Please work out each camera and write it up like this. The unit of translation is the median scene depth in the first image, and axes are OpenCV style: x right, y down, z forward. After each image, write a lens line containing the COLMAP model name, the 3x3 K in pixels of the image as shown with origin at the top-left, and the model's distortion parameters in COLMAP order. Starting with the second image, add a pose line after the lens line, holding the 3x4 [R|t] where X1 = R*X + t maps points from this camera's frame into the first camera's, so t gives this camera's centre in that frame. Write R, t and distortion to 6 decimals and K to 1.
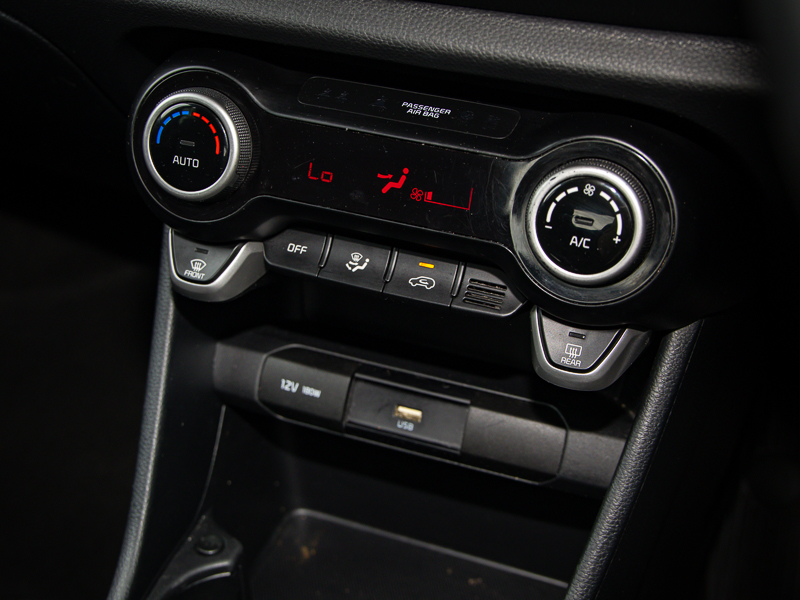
lens RADIAL K [[1237.6, 0, 400.7], [0, 1237.6, 299.1], [0, 0, 1]] dist [0.098705, 0.000000]
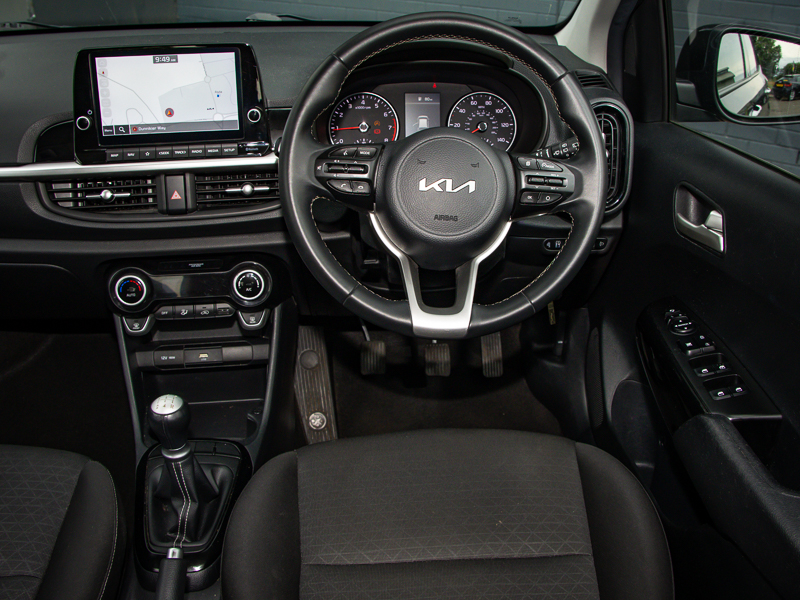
lens RADIAL K [[816.4, 0, 394.6], [0, 816.4, 304.3], [0, 0, 1]] dist [-0.133349, 0.000000]
pose [[0.878483, -0.242505, 0.411654, -0.397259], [0.258855, 0.965775, 0.016534, 0.057739], [-0.401575, 0.092034, 0.911190, -1.153185]]
